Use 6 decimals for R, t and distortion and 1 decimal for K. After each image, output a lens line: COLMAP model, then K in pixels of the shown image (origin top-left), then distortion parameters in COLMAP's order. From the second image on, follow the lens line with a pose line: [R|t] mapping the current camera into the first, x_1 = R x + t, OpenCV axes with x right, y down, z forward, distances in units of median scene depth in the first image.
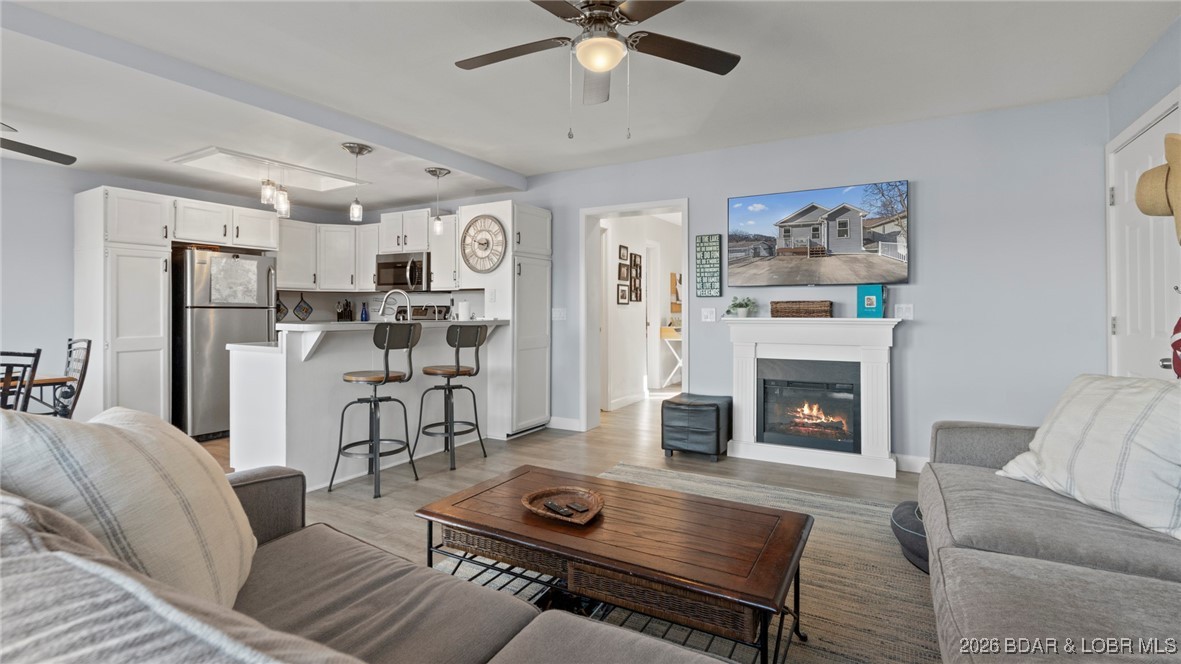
lens RADIAL K [[532.3, 0, 554.6], [0, 532.3, 292.9], [0, 0, 1]] dist [-0.002524, -0.000113]
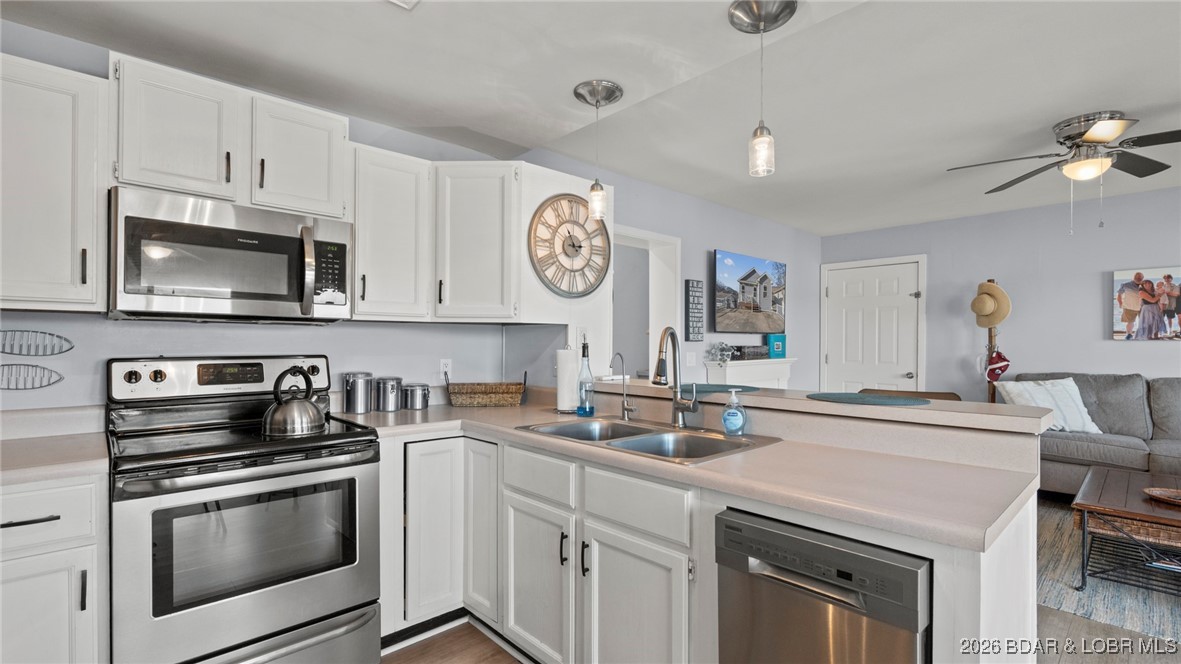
lens RADIAL K [[527.9, 0, 592.5], [0, 527.9, 348.3], [0, 0, 1]] dist [-0.000540, 0.001078]
pose [[0.288490, -0.009515, 0.957436, -0.805827], [-0.019007, 0.999697, 0.015663, 0.007770], [-0.957294, -0.022716, 0.288222, 0.995241]]
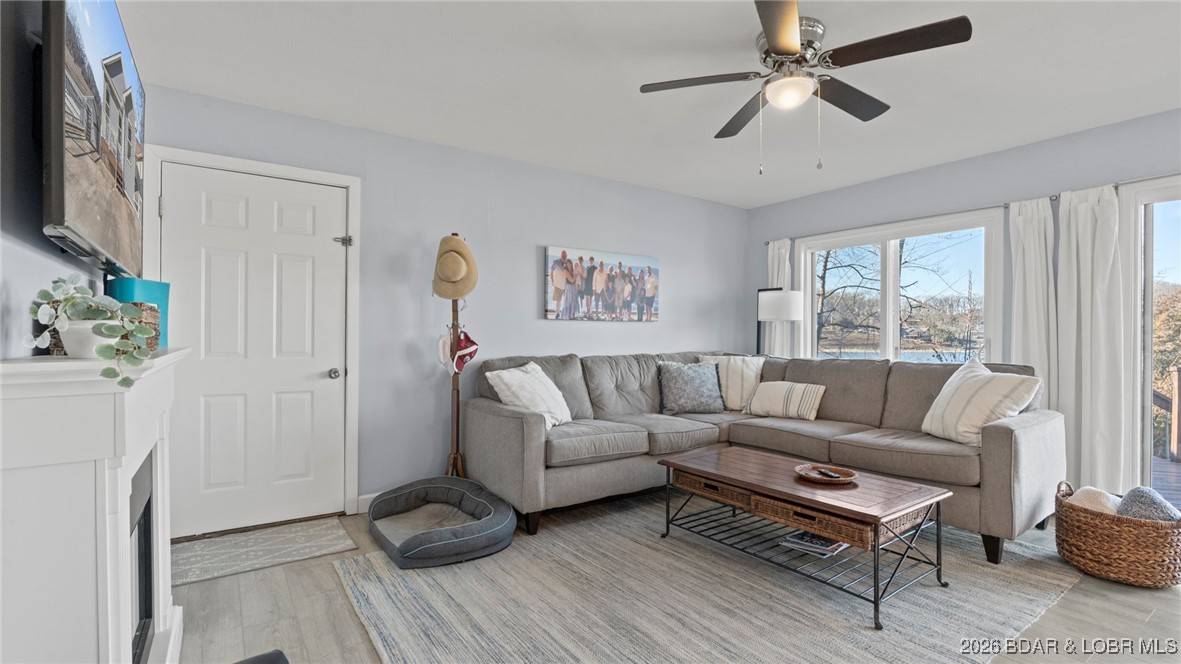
lens RADIAL K [[543.0, 0, 587.6], [0, 543.0, 331.8], [0, 0, 1]] dist [-0.005334, 0.000313]
pose [[-0.900389, 0.005746, 0.435049, 0.016480], [-0.007231, 0.999577, -0.028167, 0.040041], [-0.435027, -0.028507, -0.899966, 1.188195]]
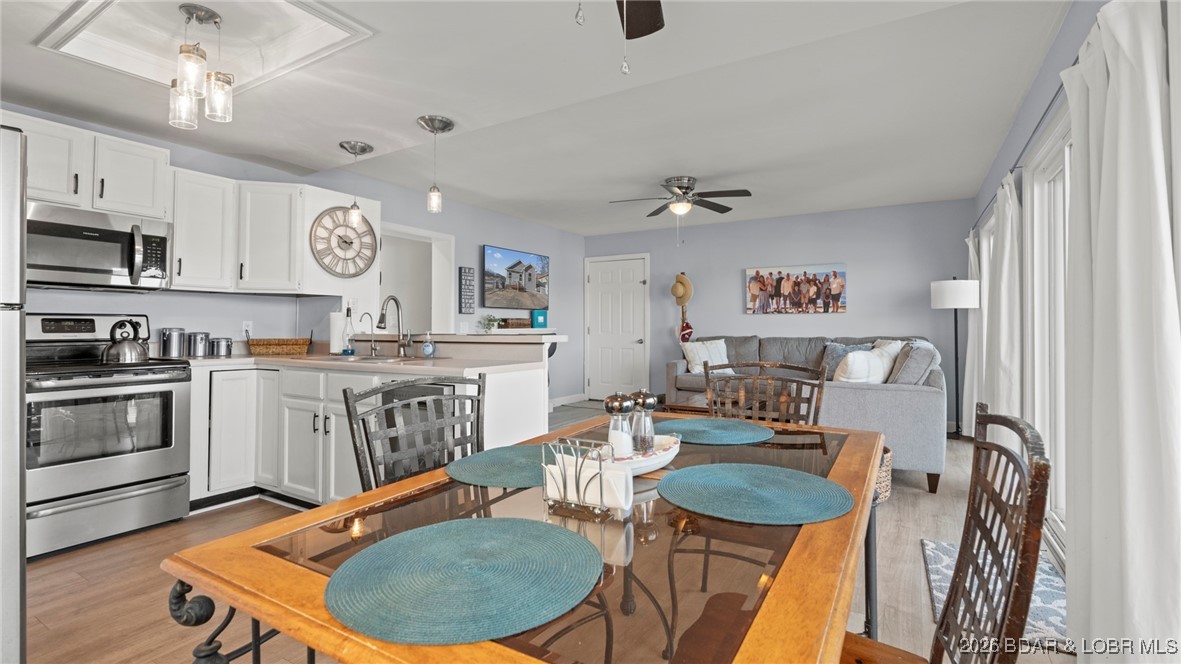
lens RADIAL K [[533.3, 0, 587.6], [0, 533.3, 316.4], [0, 0, 1]] dist [-0.000708, 0.000607]
pose [[0.028908, 0.021985, 0.999340, -1.143582], [-0.017500, 0.999616, -0.021485, 0.039756], [-0.999429, -0.016867, 0.029282, 0.734740]]
